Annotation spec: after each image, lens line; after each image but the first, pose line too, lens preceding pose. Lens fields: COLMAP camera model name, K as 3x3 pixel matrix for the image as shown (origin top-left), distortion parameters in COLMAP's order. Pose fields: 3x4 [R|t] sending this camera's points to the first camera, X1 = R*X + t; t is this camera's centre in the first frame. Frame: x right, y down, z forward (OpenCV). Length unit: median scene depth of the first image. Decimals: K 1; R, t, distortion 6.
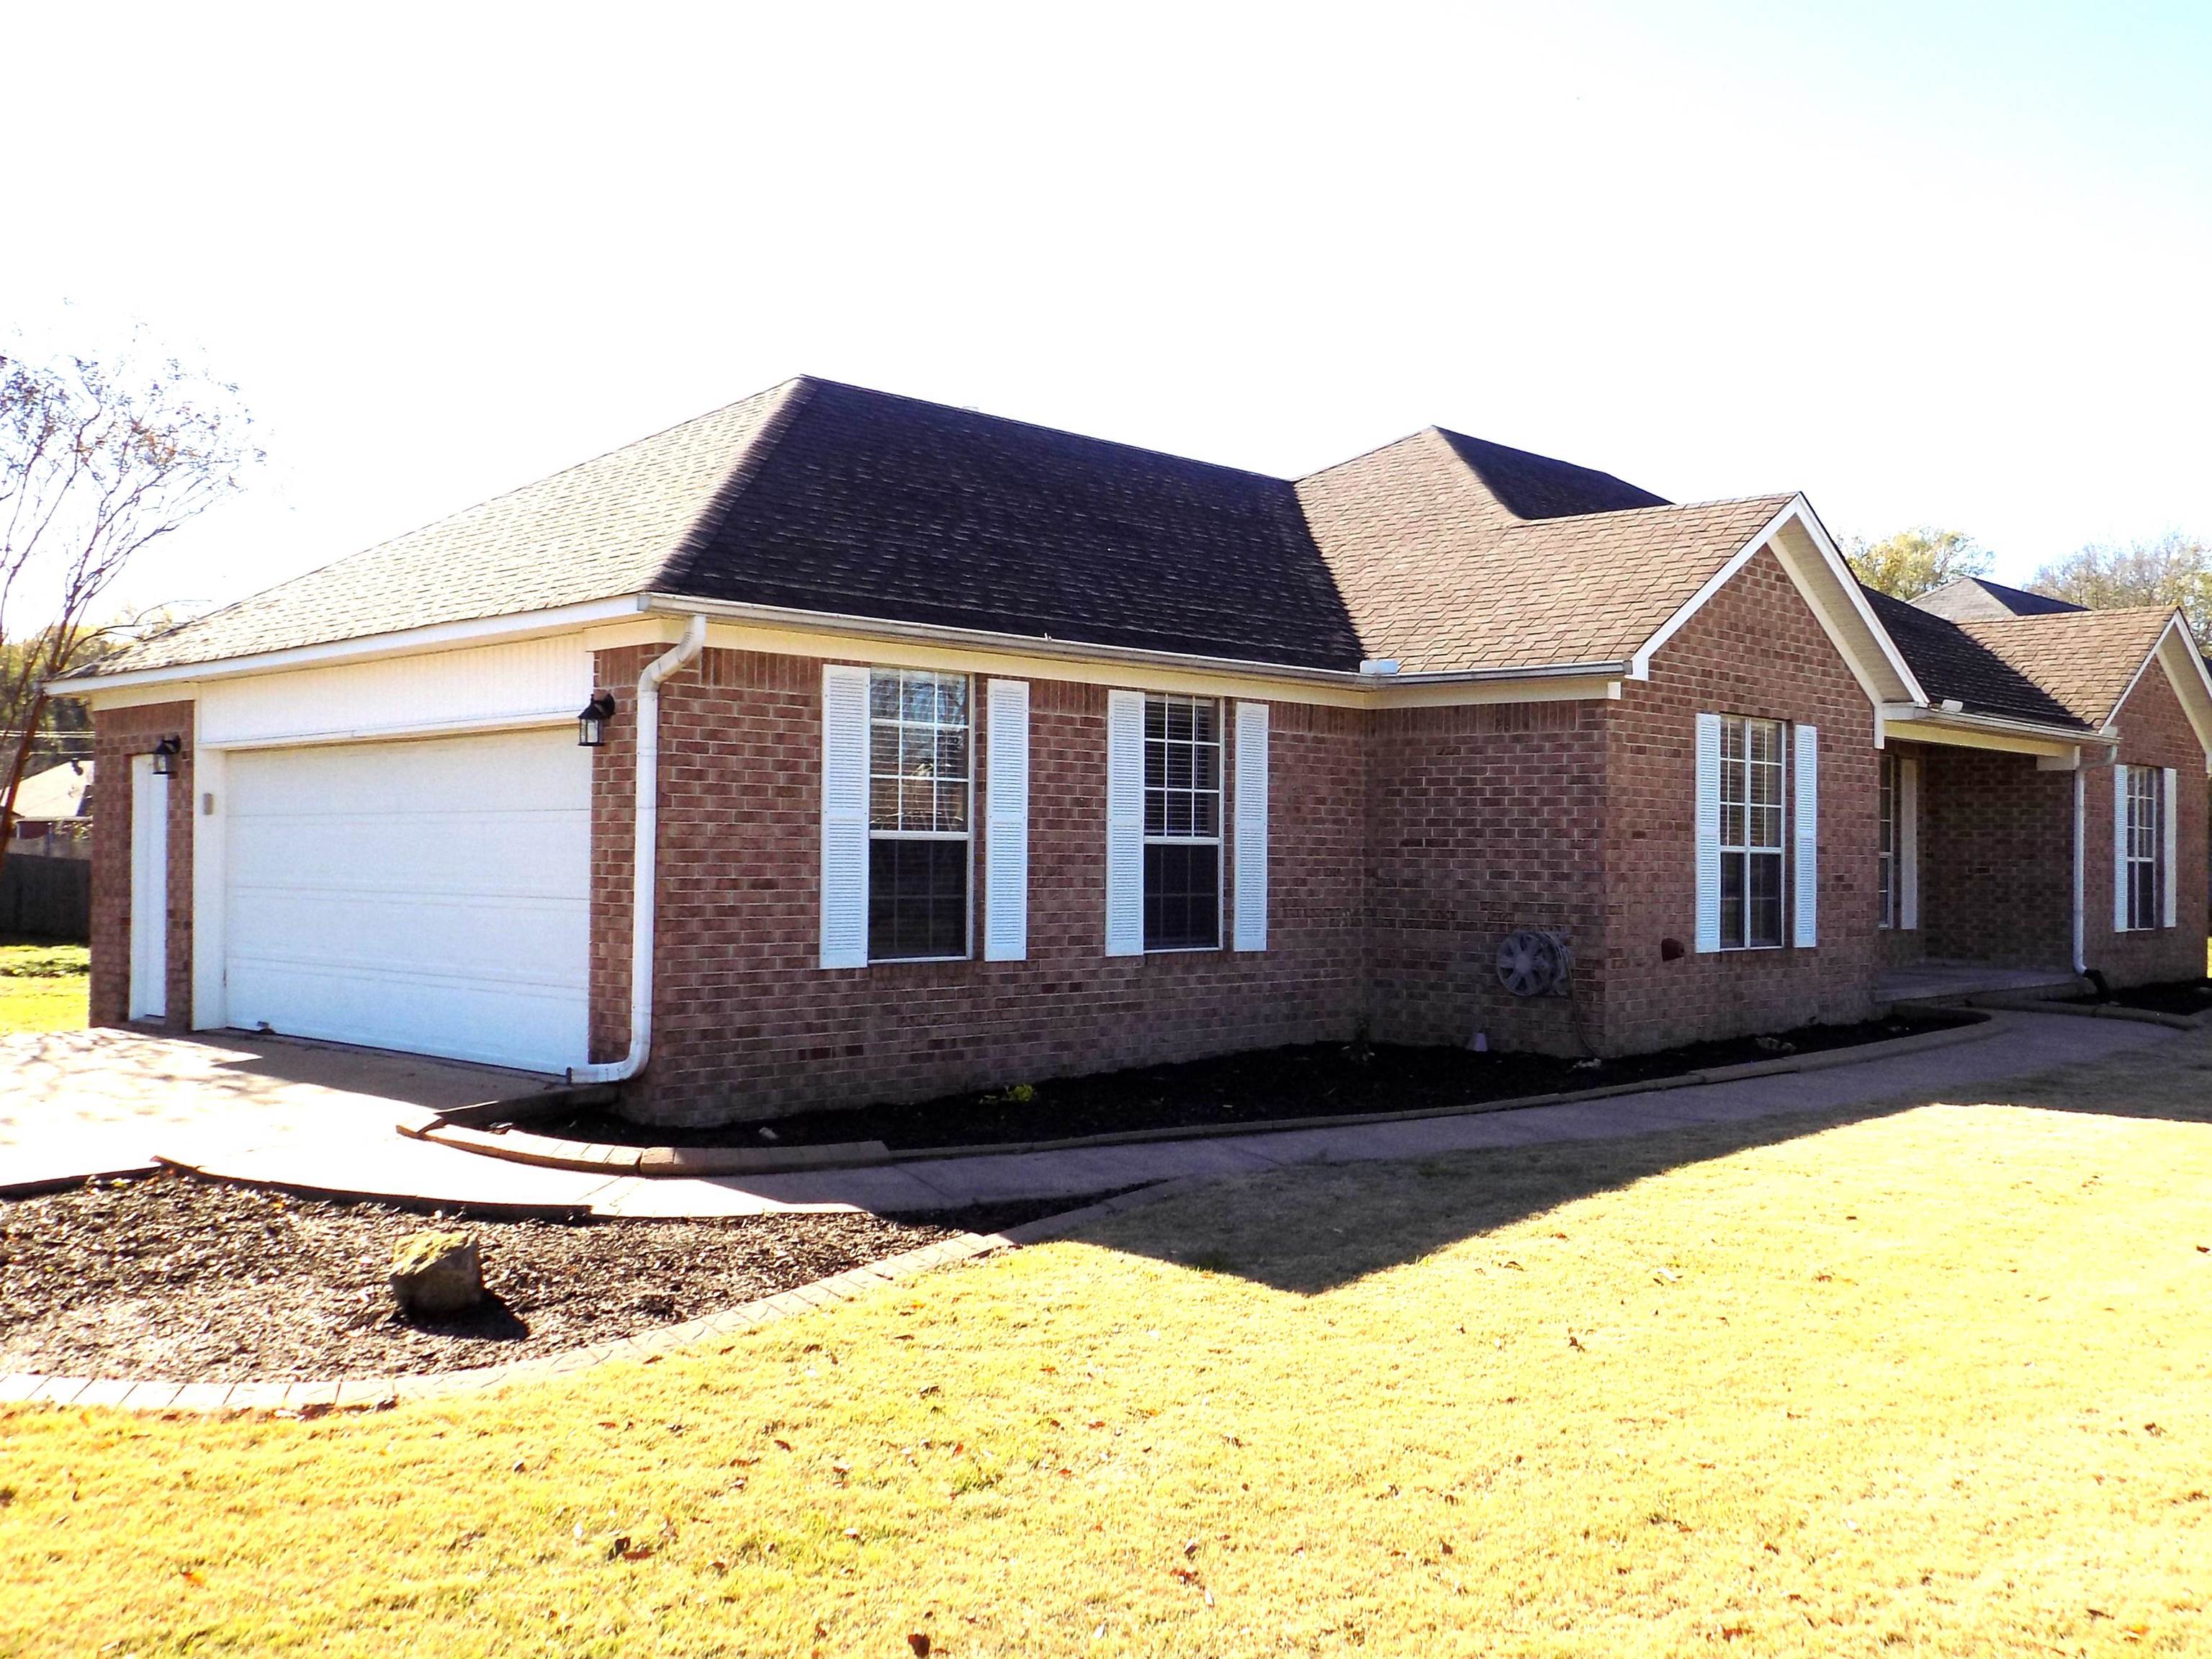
lens RADIAL K [[2041.5, 0, 1106.0], [0, 2041.5, 829.5], [0, 0, 1]] dist [-0.004954, -0.001667]
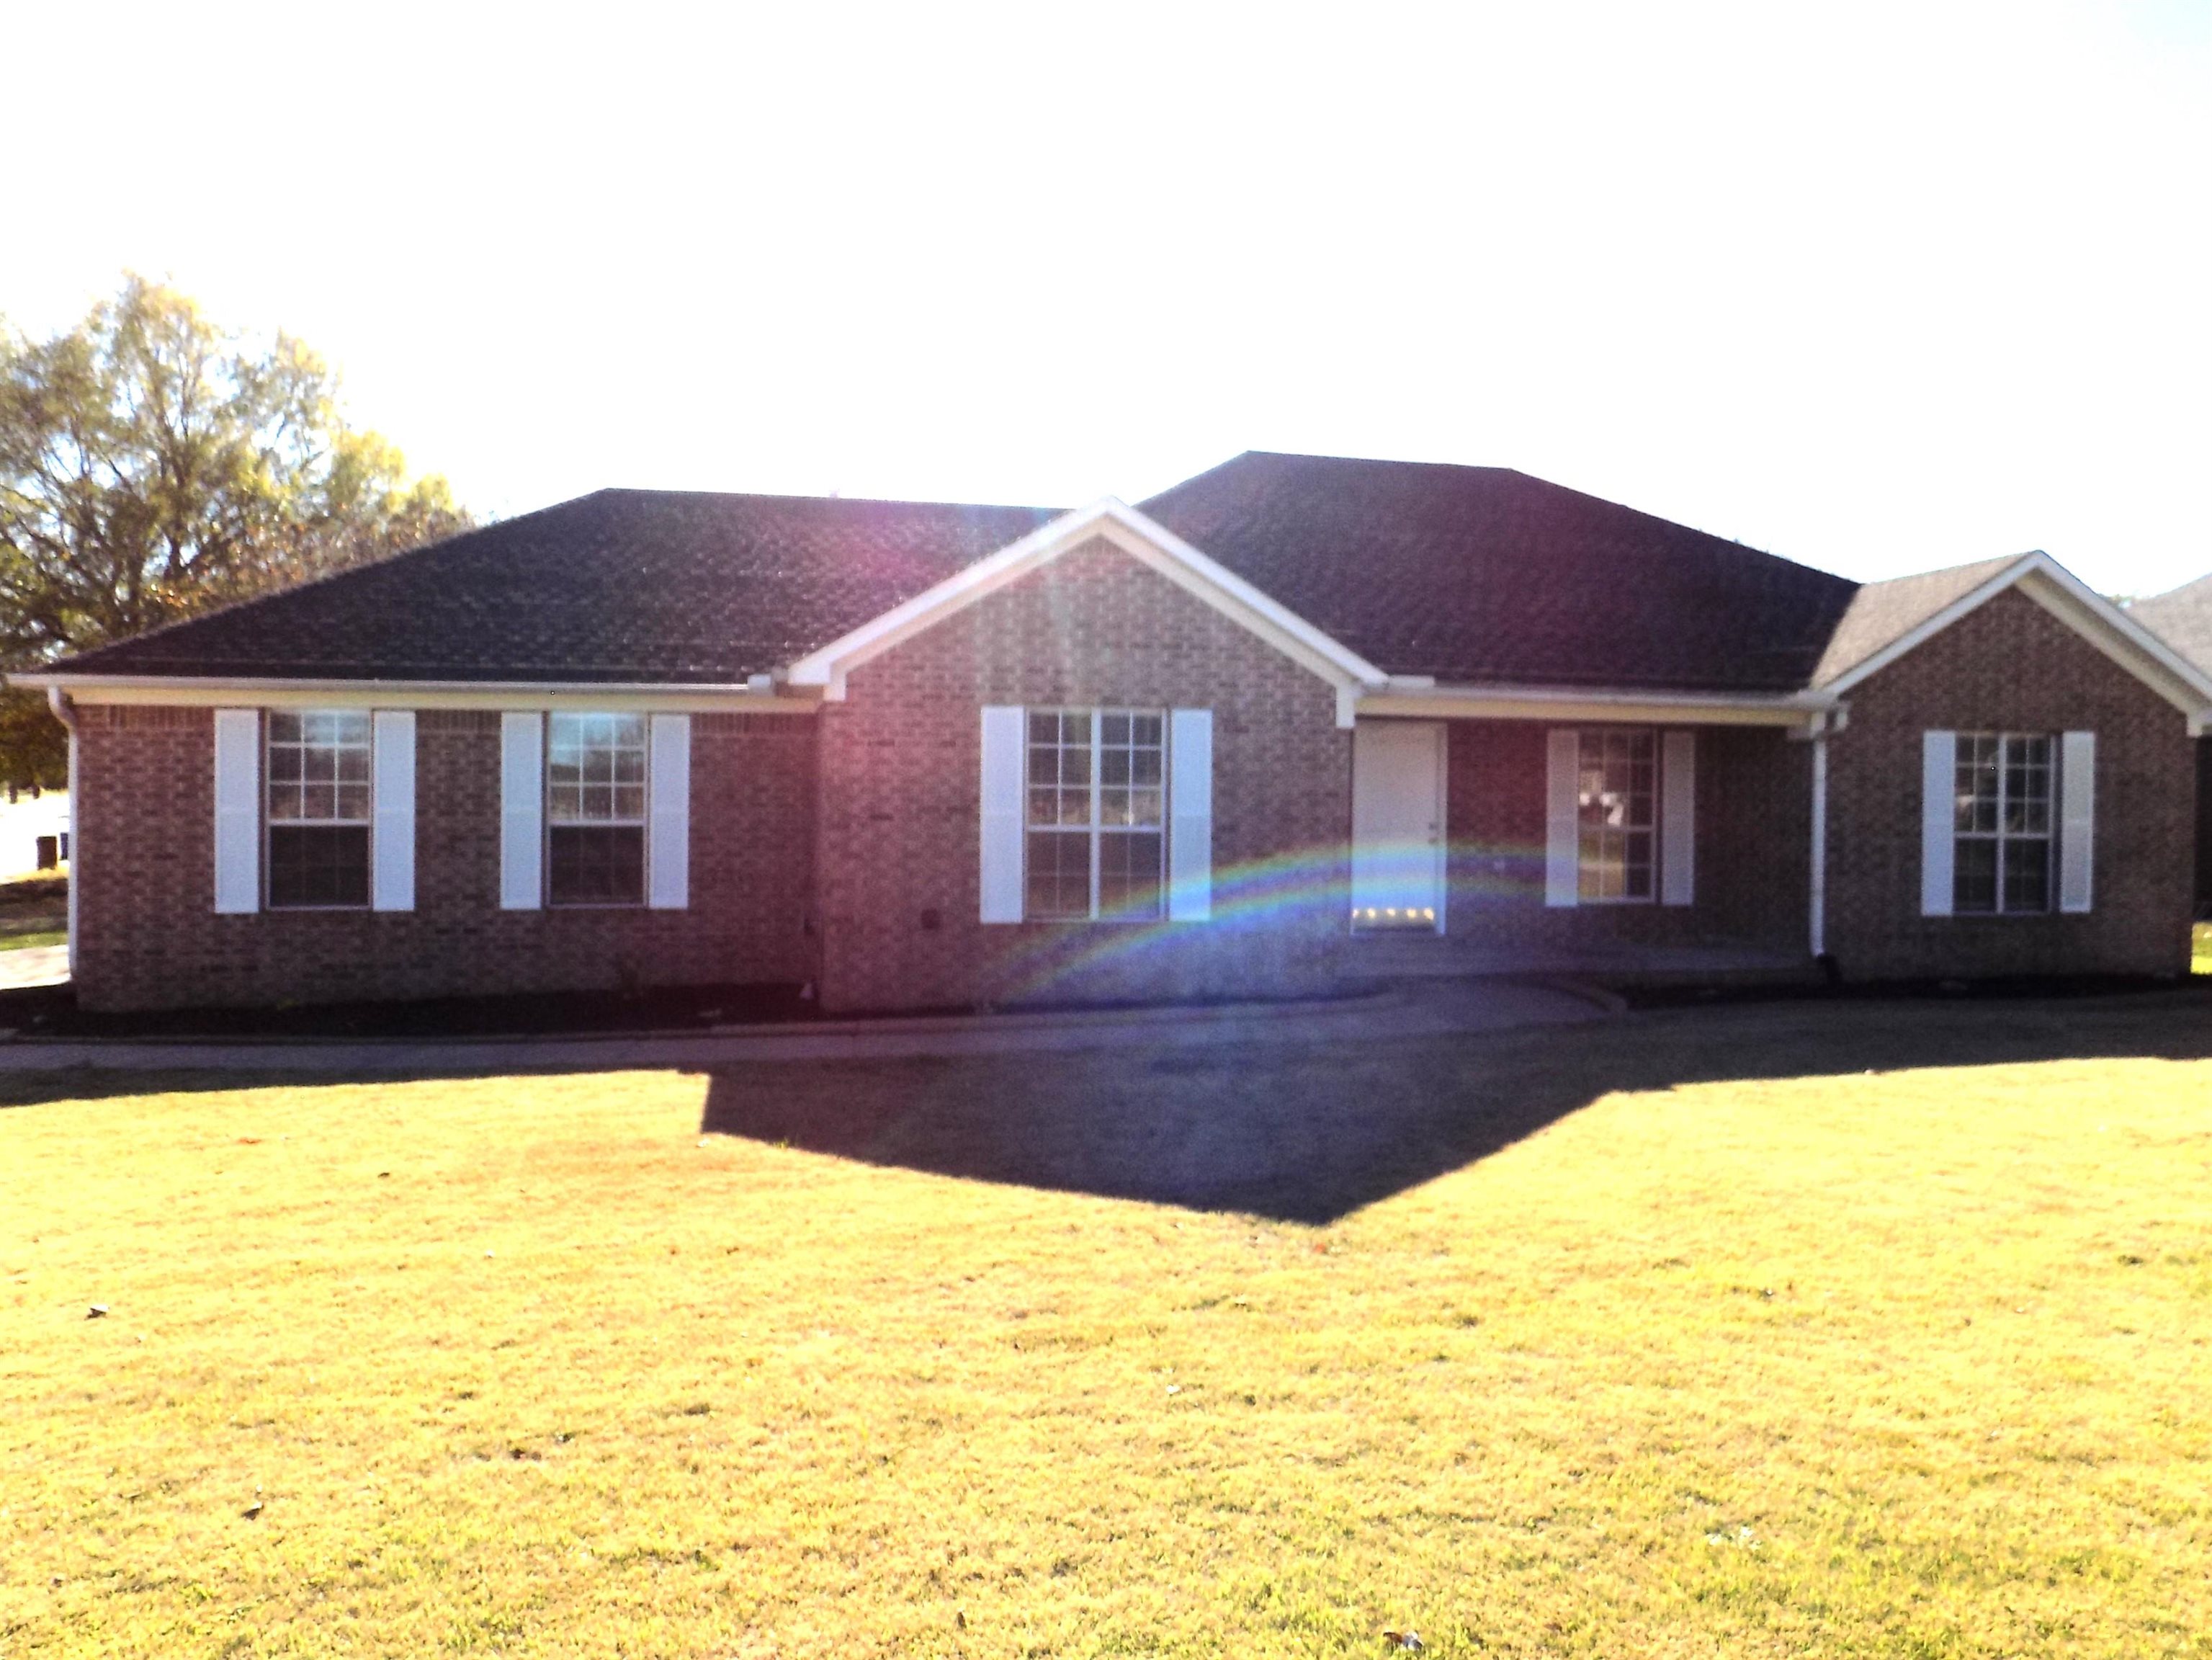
lens RADIAL K [[1502.2, 0, 1106.0], [0, 1502.2, 830.0], [0, 0, 1]] dist [0.006852, 0.001017]
pose [[0.817519, 0.002637, -0.575895, 0.948105], [0.012772, 0.999661, 0.022709, -0.008749], [0.575760, -0.025920, 0.817208, 0.434118]]
